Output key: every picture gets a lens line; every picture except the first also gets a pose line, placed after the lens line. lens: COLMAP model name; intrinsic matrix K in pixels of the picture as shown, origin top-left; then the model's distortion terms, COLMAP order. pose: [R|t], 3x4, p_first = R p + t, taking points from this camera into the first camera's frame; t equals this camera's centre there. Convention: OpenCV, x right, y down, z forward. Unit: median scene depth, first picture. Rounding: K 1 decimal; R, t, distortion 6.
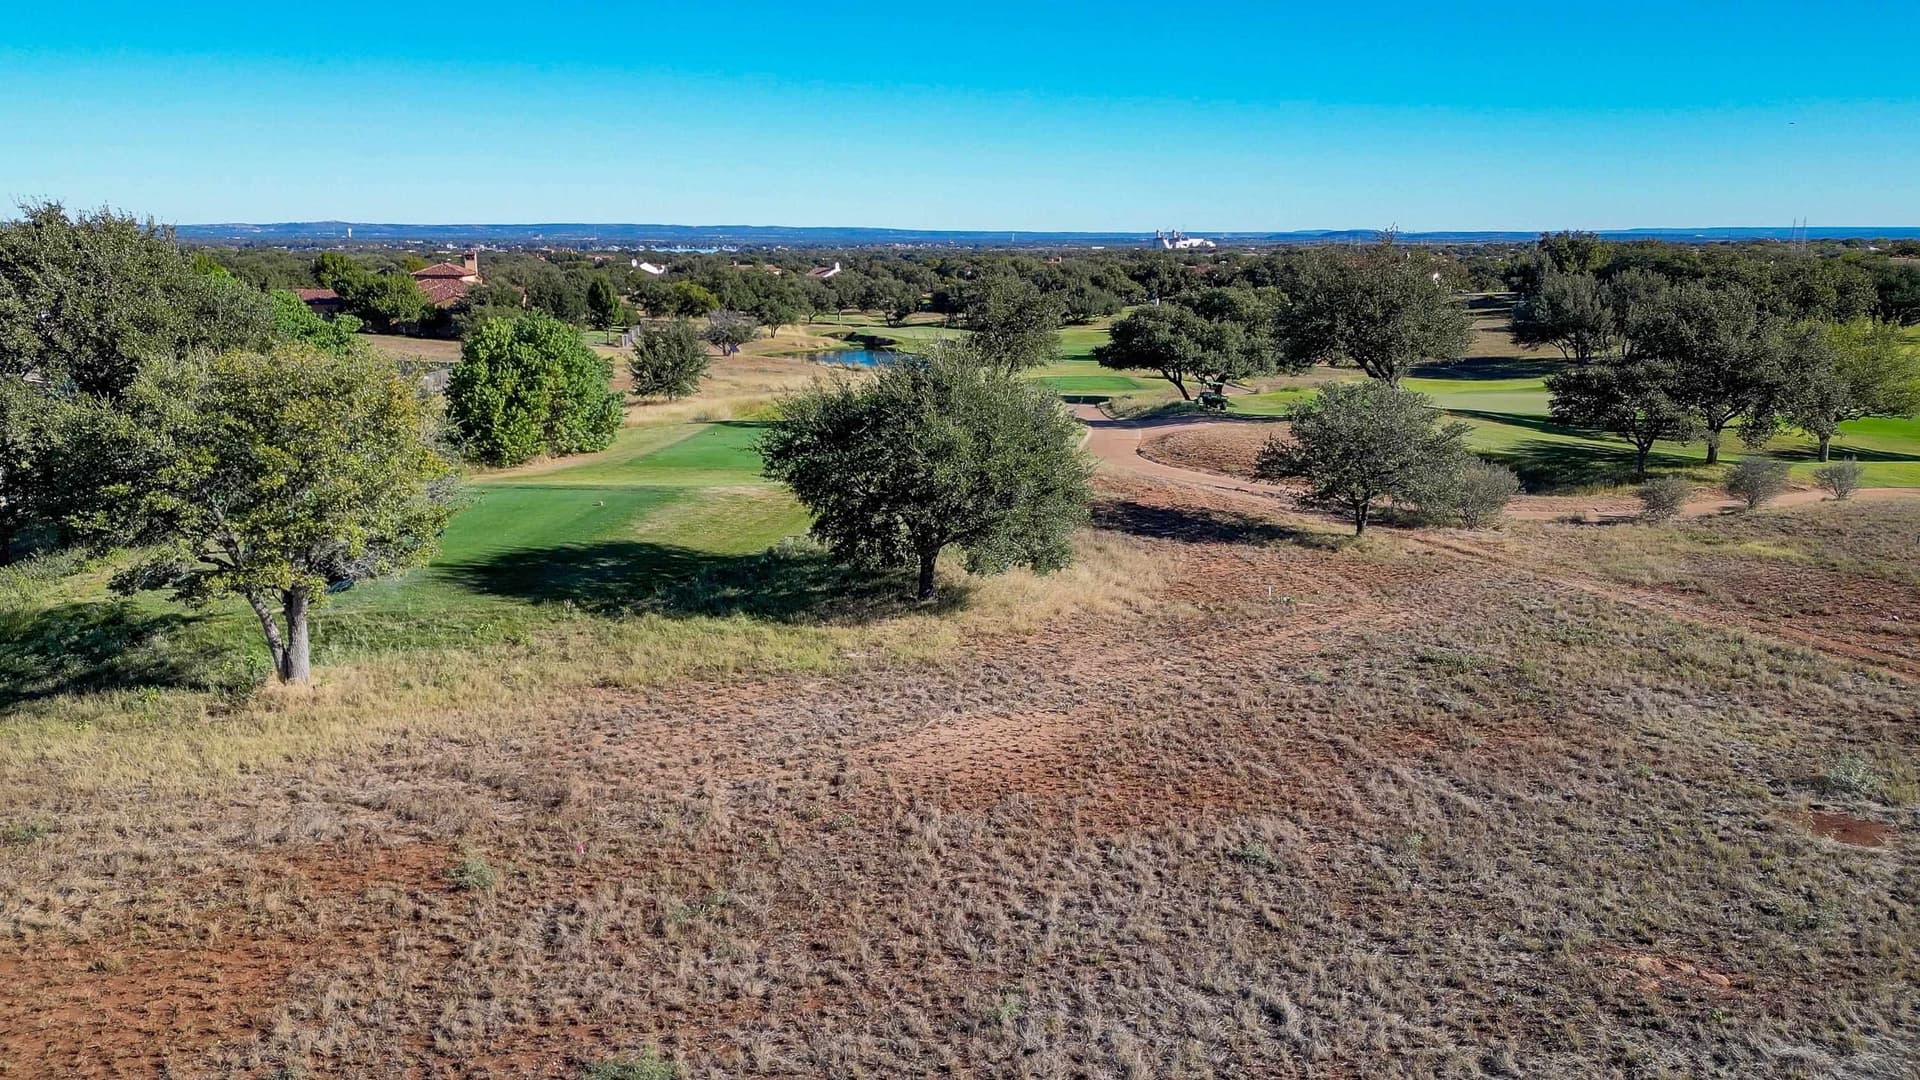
lens RADIAL K [[1409.4, 0, 960.0], [0, 1409.4, 540.0], [0, 0, 1]] dist [0.125479, -0.155253]
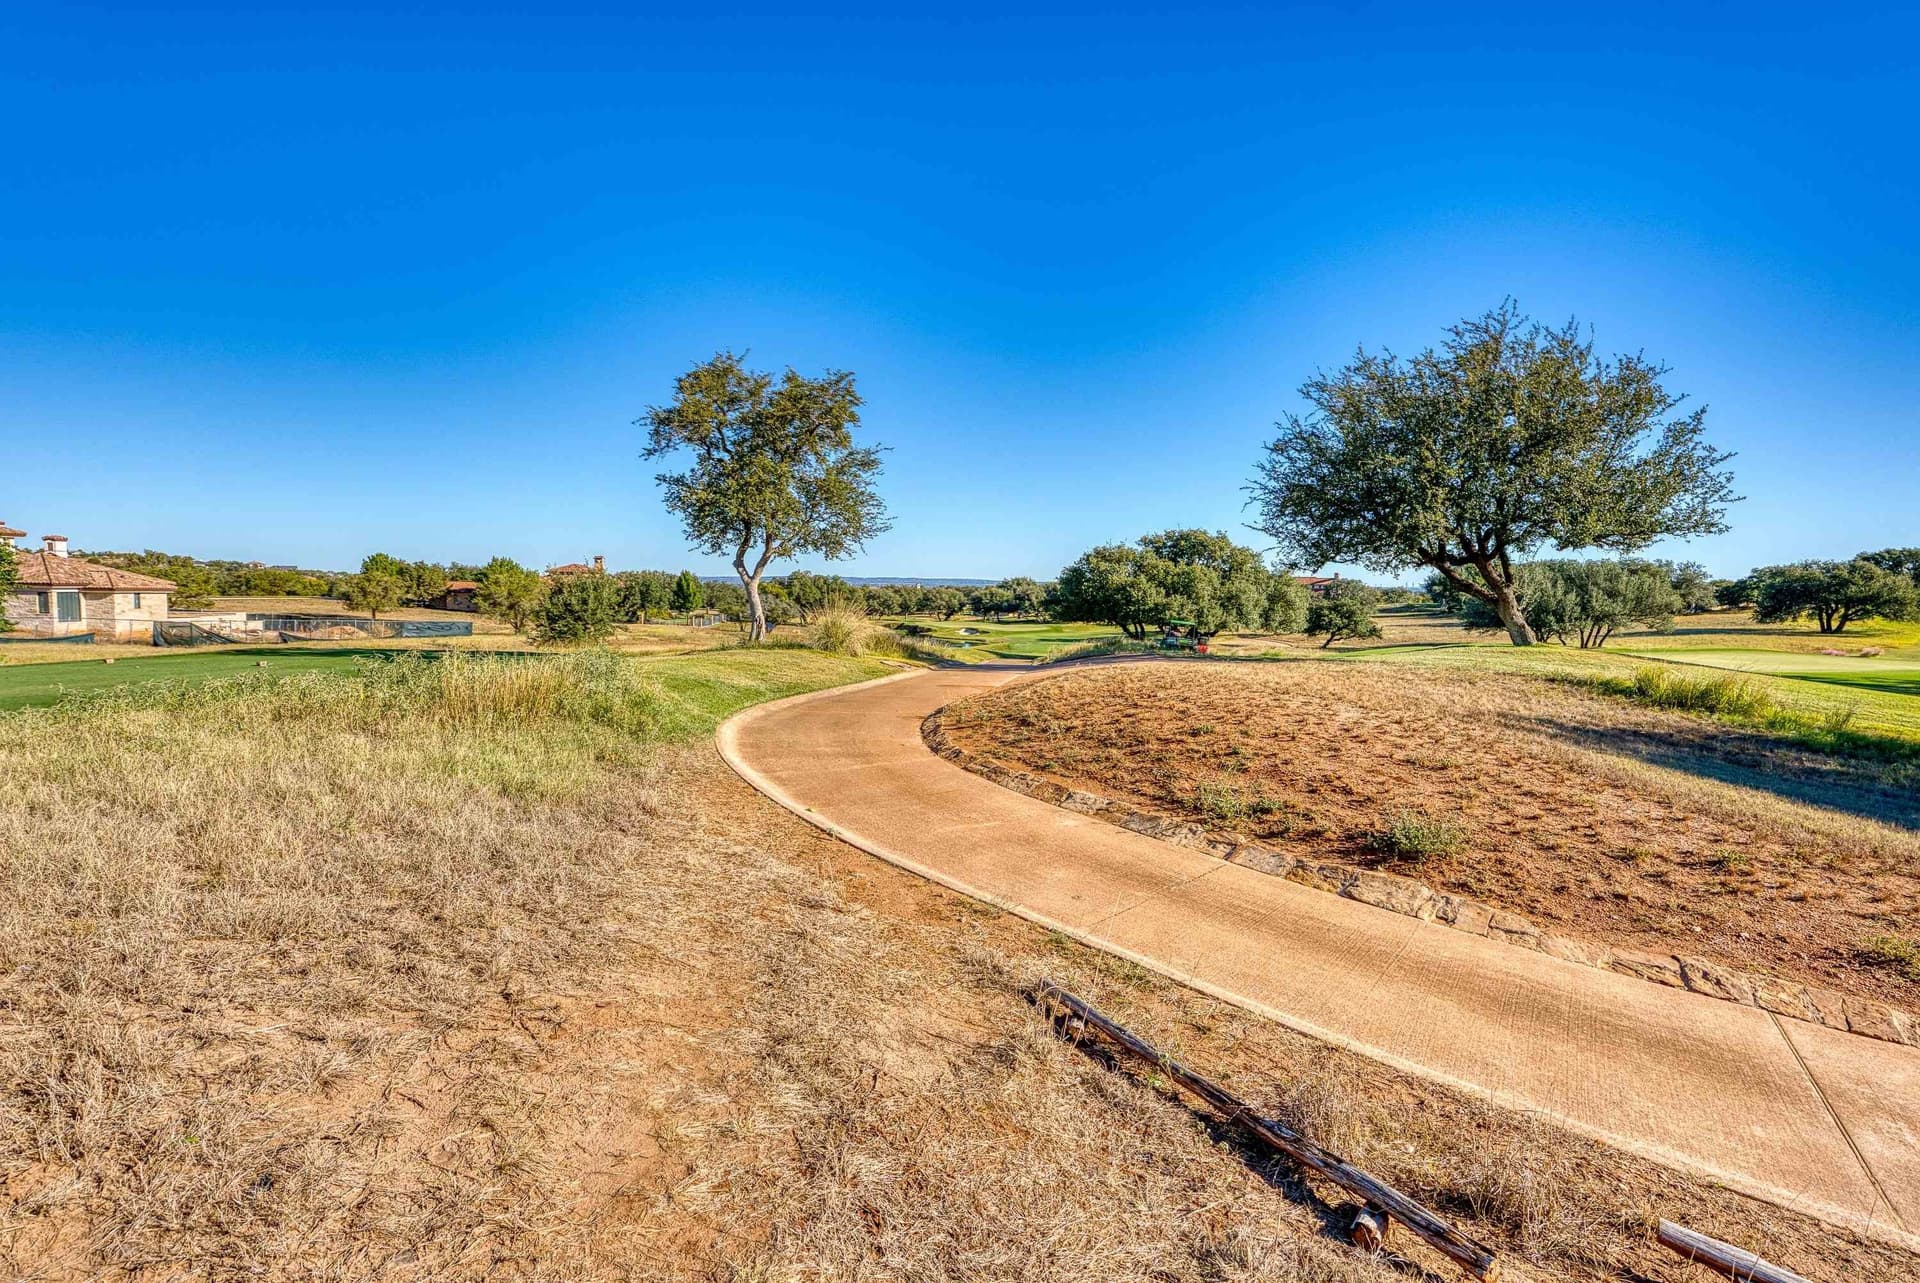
lens RADIAL K [[900.5, 0, 960.0], [0, 900.5, 641.5], [0, 0, 1]] dist [0.023780, 0.000297]
pose [[0.997059, 0.014329, -0.075292, 0.040410], [-0.025288, 0.988860, -0.146685, -0.013015], [0.072351, 0.148157, 0.986314, 0.212760]]
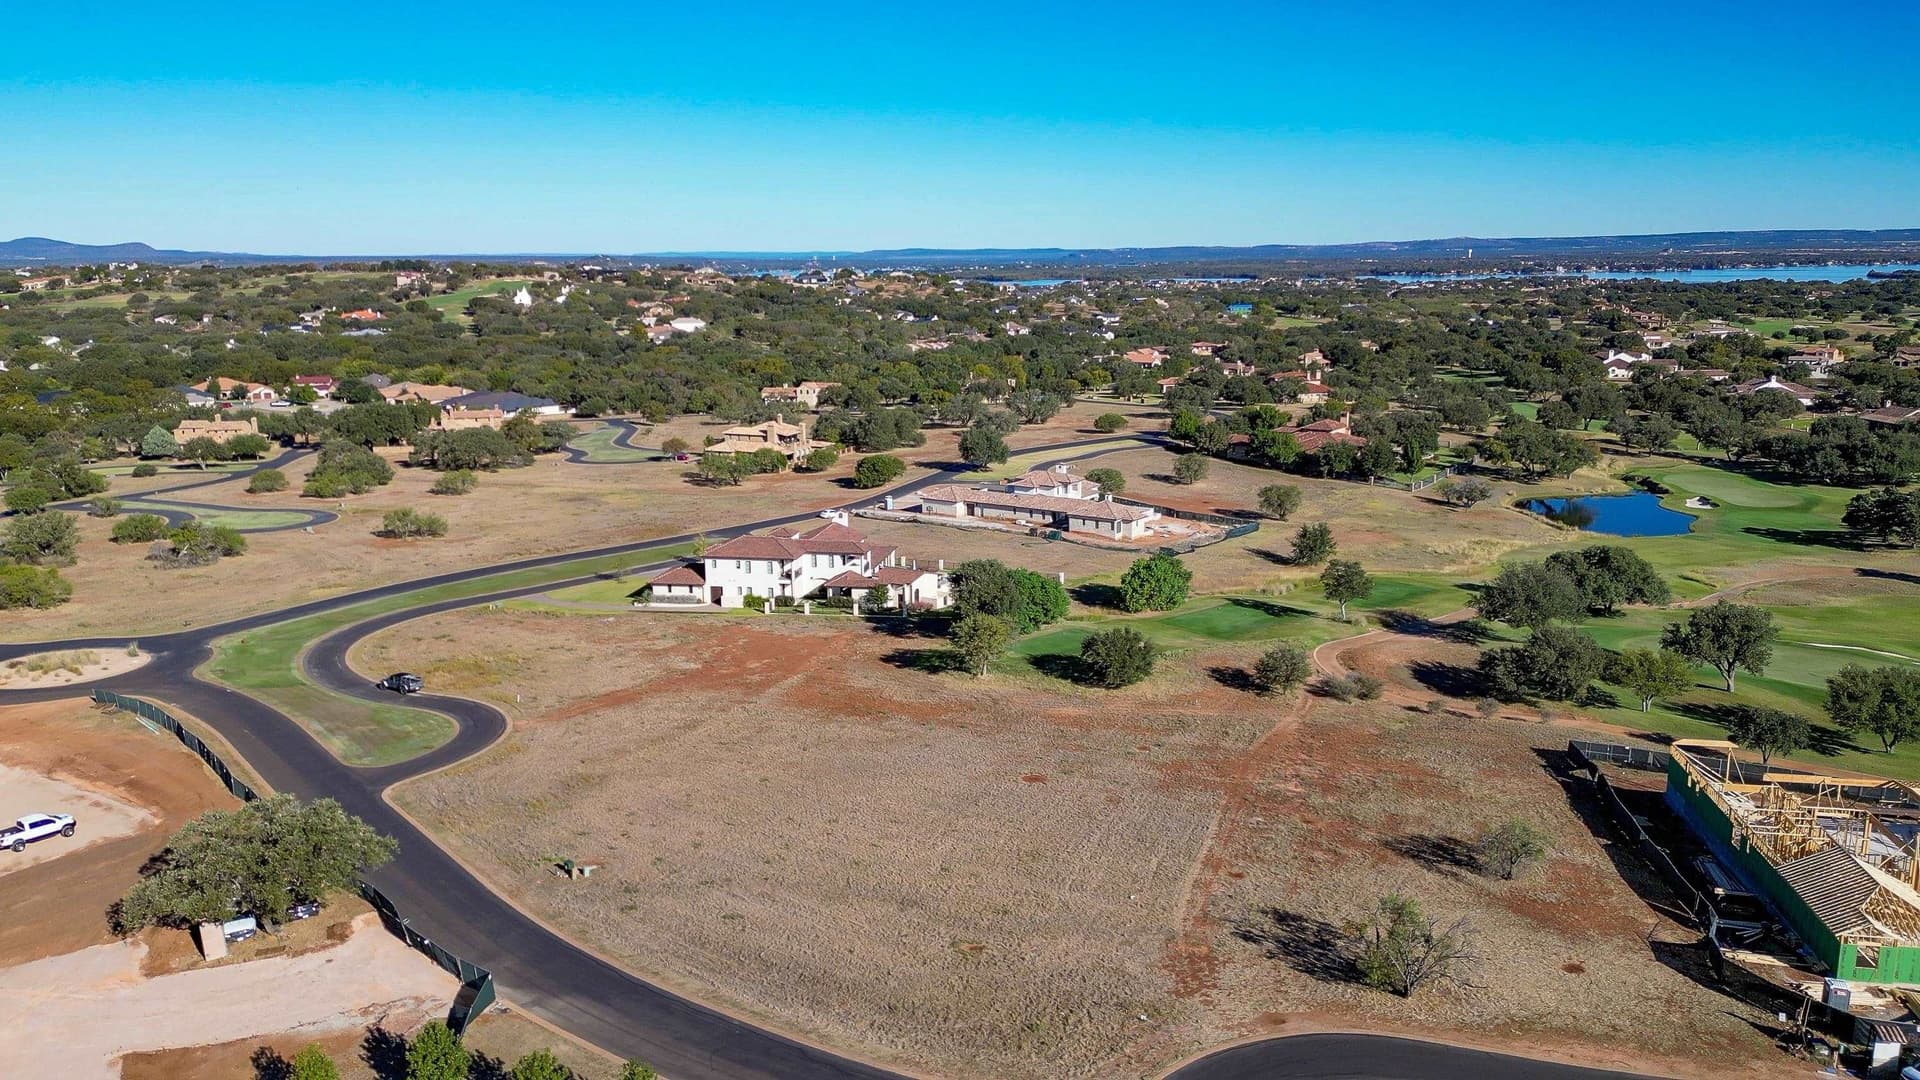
lens RADIAL K [[1409.4, 0, 960.0], [0, 1409.4, 540.0], [0, 0, 1]] dist [0.125479, -0.155253]
pose [[0.740280, 0.127190, -0.660158, 0.334369], [-0.131587, 0.990361, 0.043251, -0.071543], [0.659295, 0.054850, 0.749881, -0.355011]]
